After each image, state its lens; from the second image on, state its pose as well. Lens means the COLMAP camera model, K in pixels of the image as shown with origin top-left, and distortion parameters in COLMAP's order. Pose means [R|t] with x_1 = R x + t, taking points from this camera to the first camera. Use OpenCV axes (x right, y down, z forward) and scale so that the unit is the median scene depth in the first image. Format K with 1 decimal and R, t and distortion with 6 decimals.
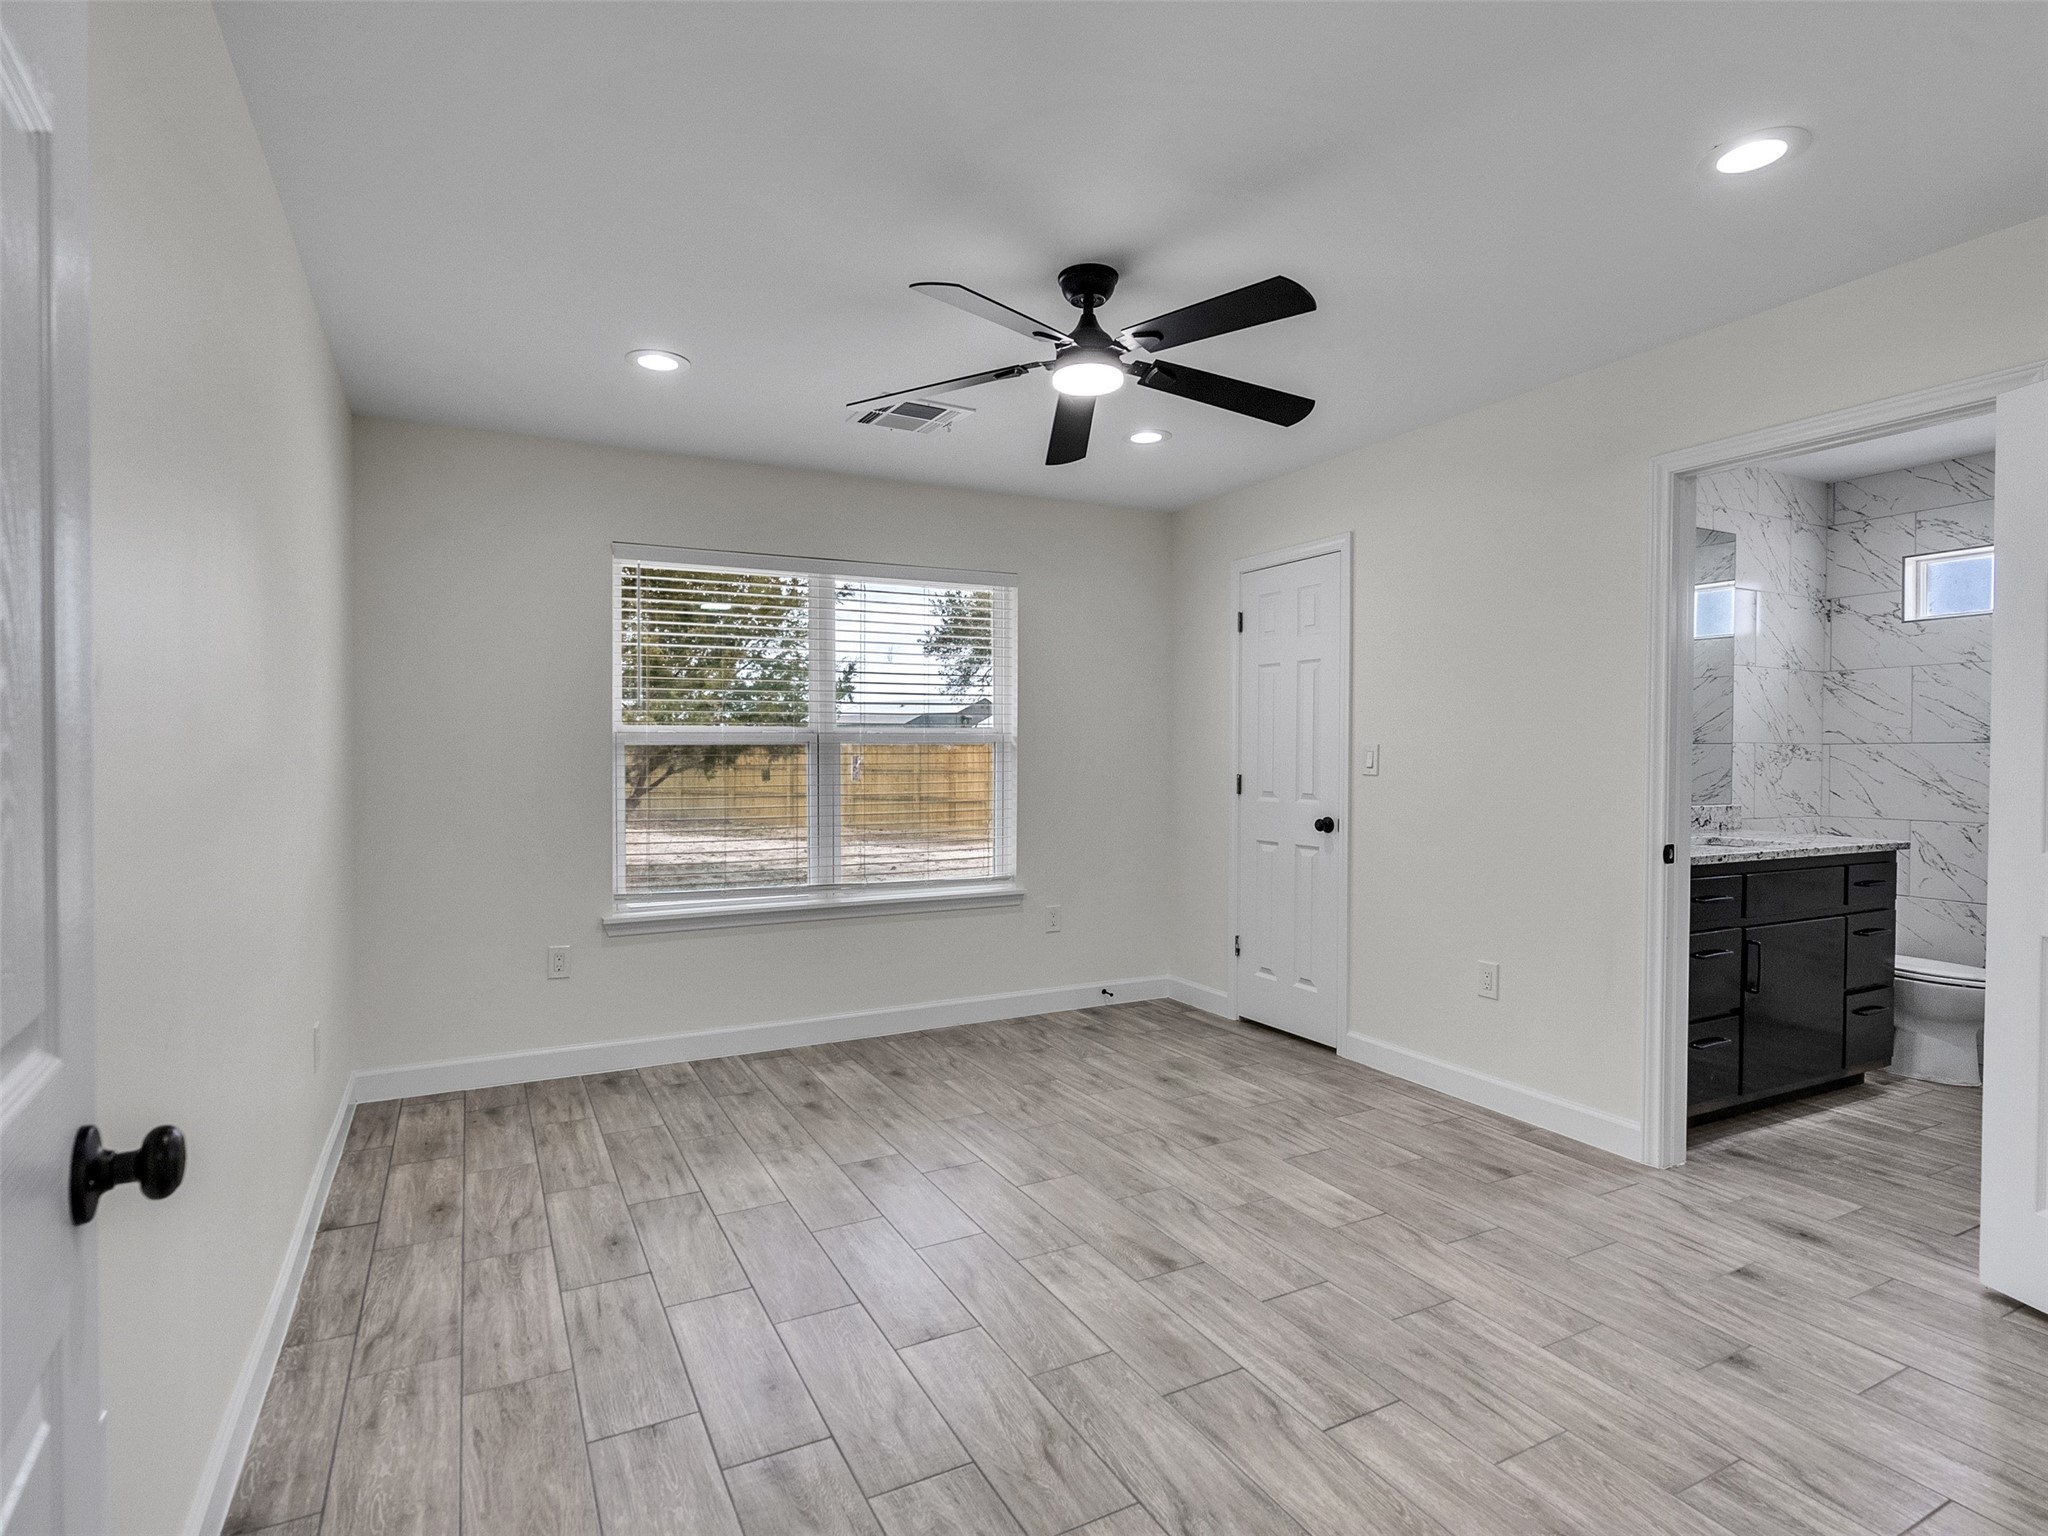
lens RADIAL K [[1048.8, 0, 989.9], [0, 1048.8, 768.7], [0, 0, 1]] dist [0.000740, -0.000089]
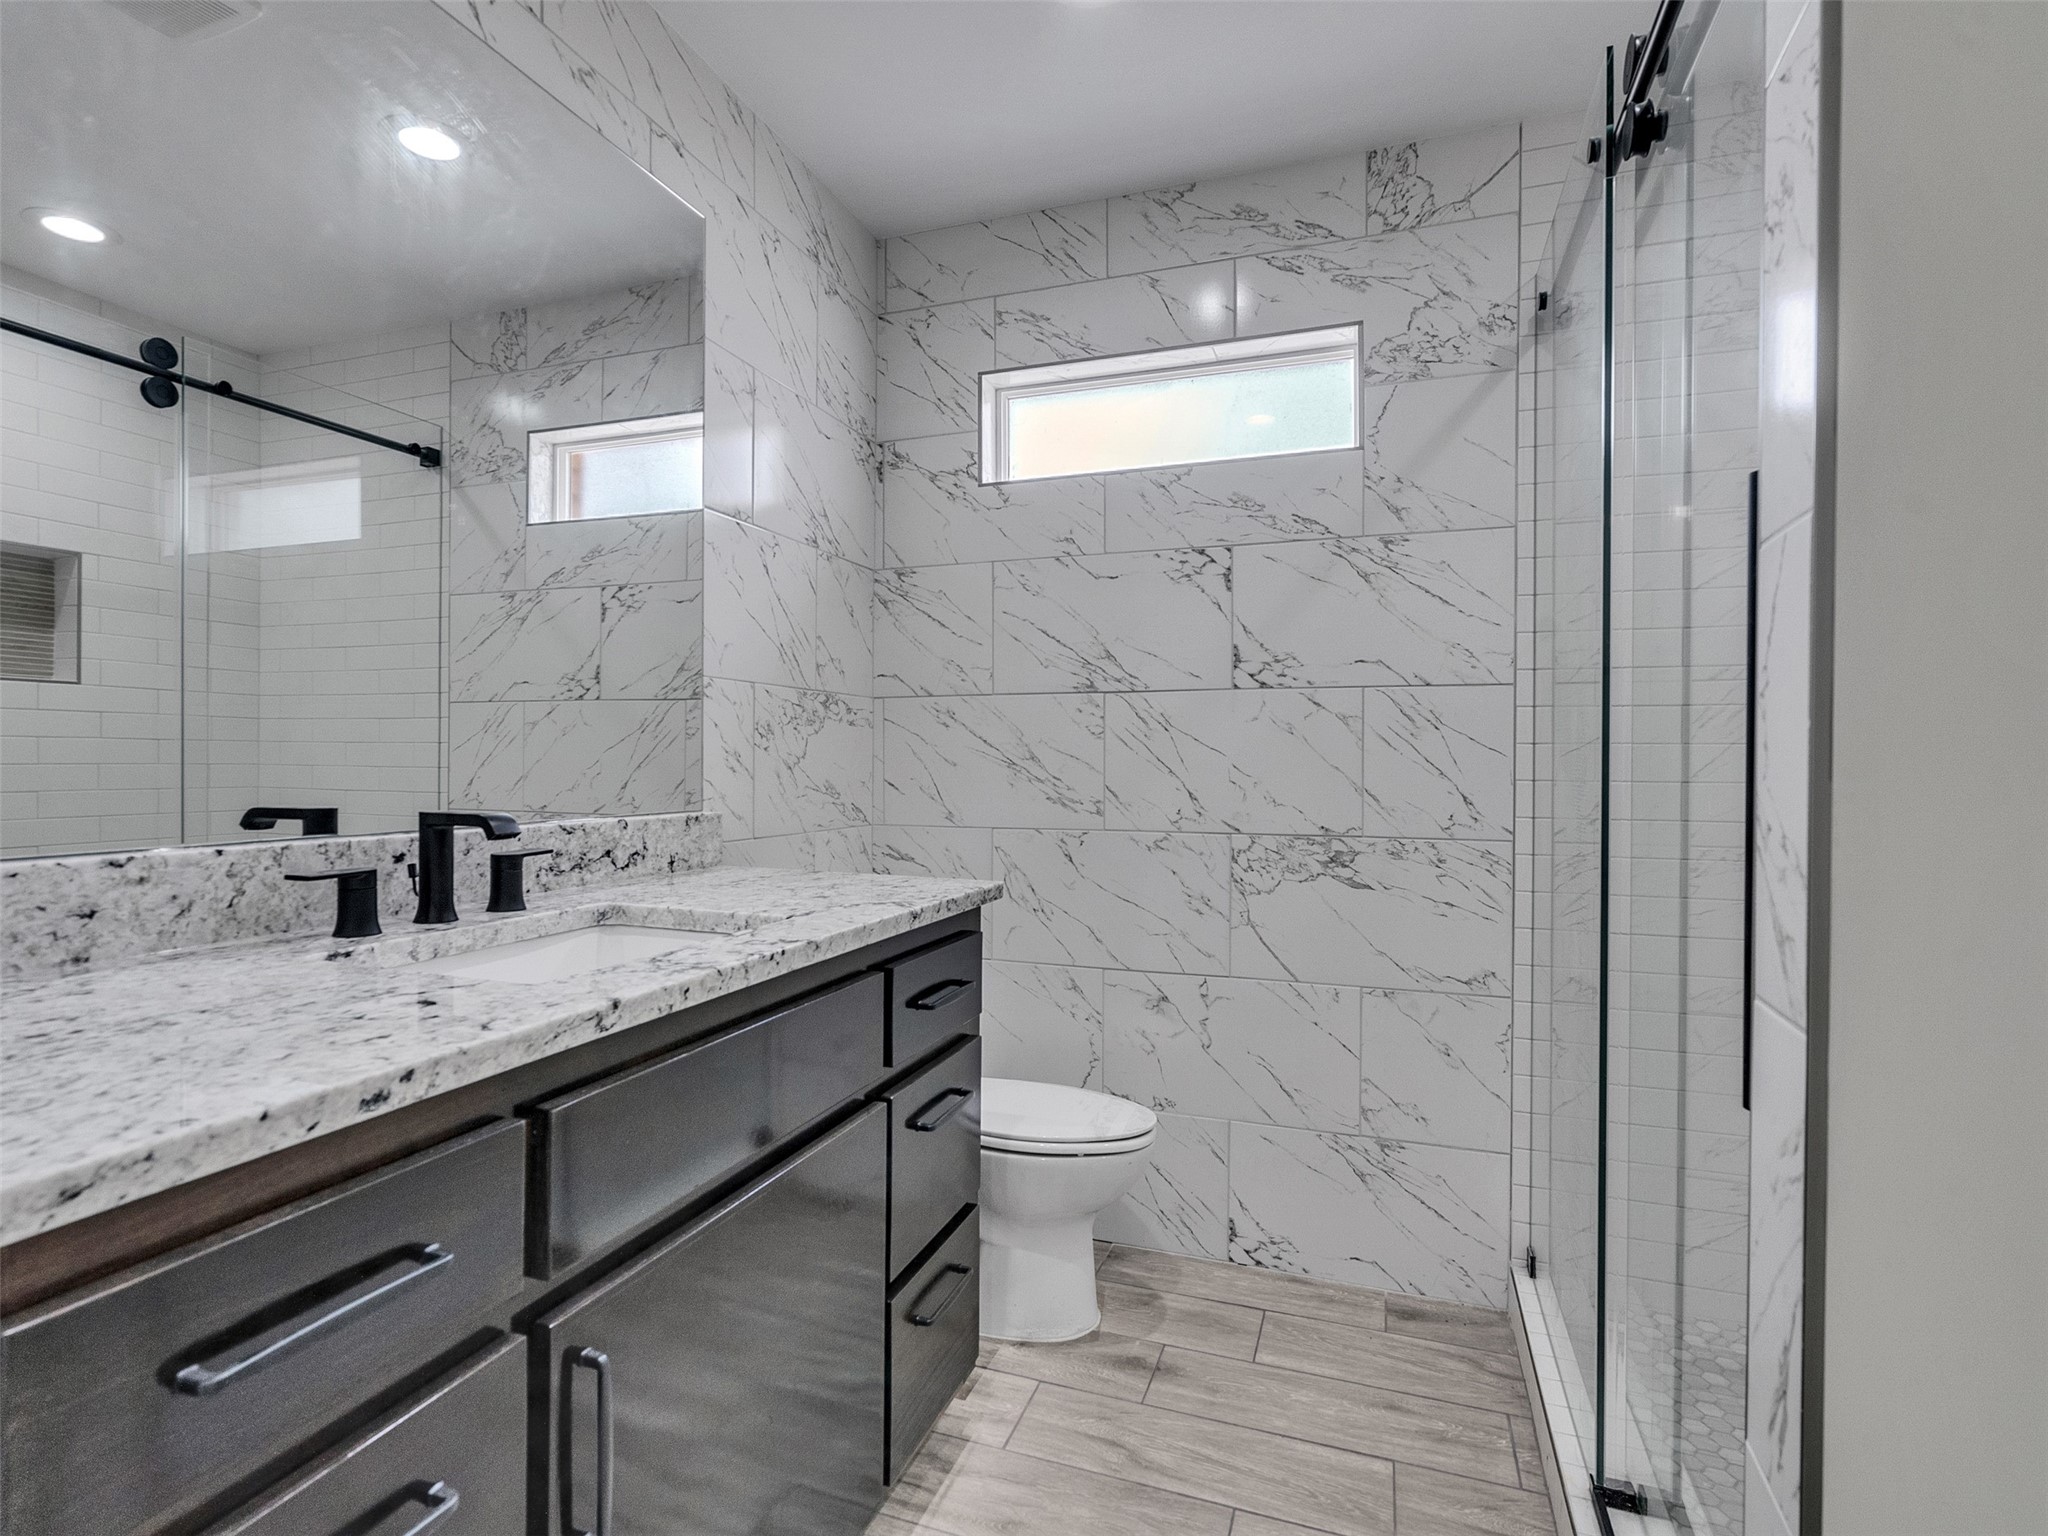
lens RADIAL K [[1048.8, 0, 1022.7], [0, 1048.8, 767.4], [0, 0, 1]] dist [0.000740, -0.000089]
pose [[0.716764, -0.004557, 0.697301, 0.509187], [0.008577, 0.999961, -0.002282, 0.017917], [-0.697263, 0.007616, 0.716775, 0.600838]]
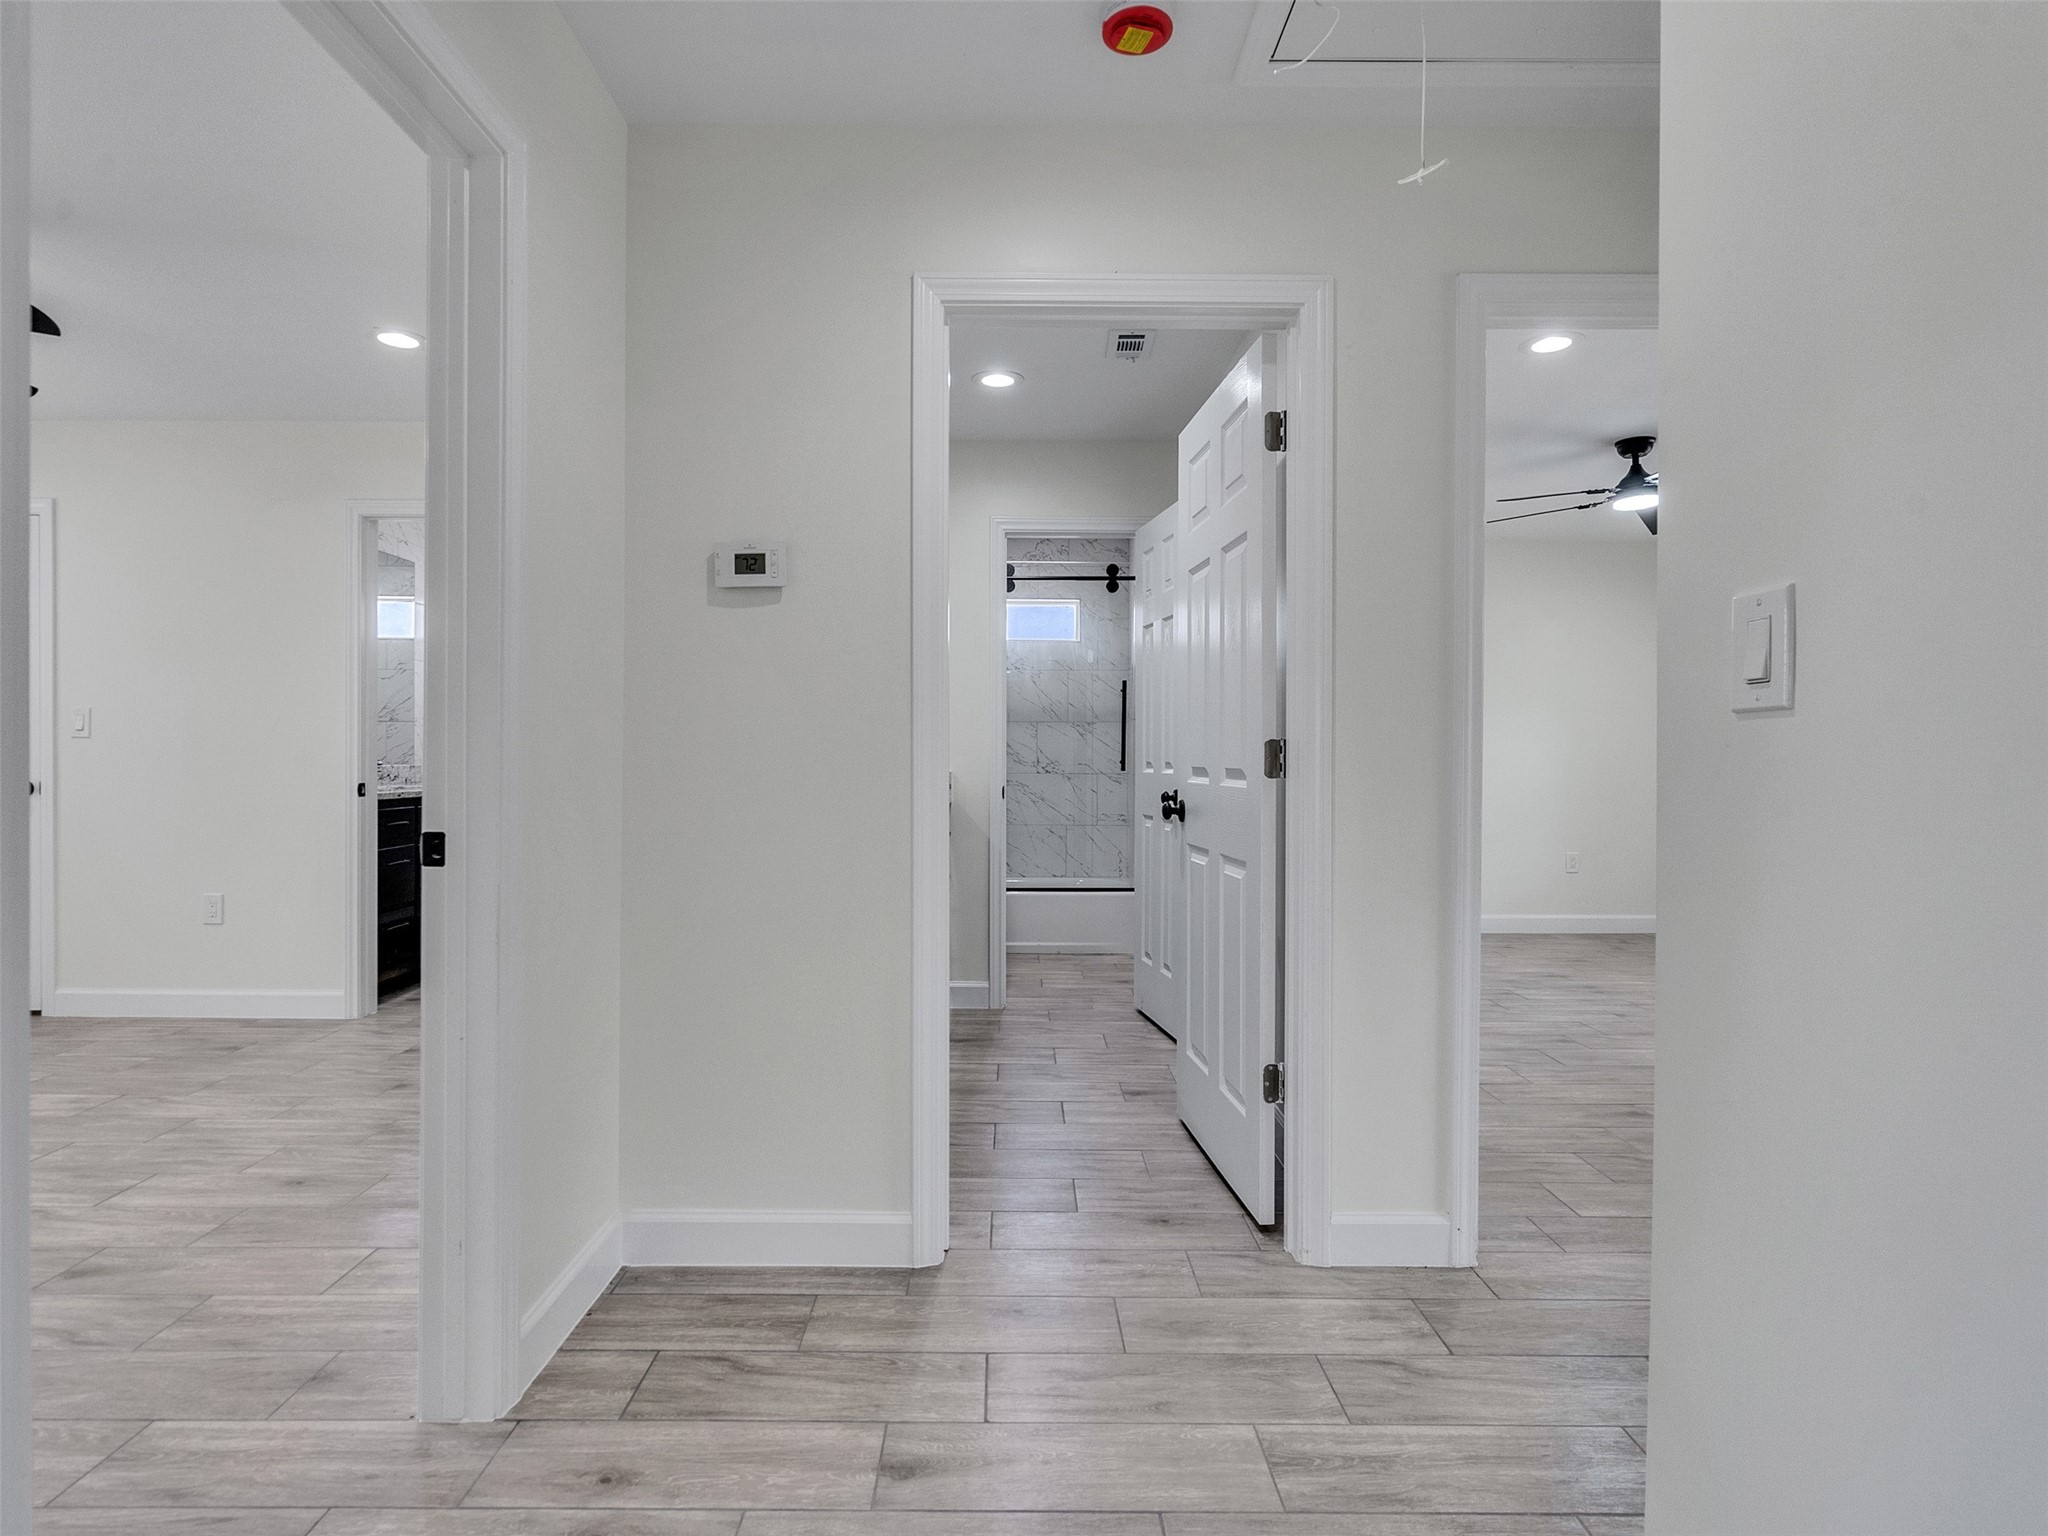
lens RADIAL K [[1048.8, 0, 1011.9], [0, 1048.8, 767.0], [0, 0, 1]] dist [0.000740, -0.000089]
pose [[0.443594, -0.009534, 0.896177, -0.200505], [0.010693, 0.999929, 0.005346, 0.049399], [-0.896164, 0.007211, 0.443664, -0.361711]]
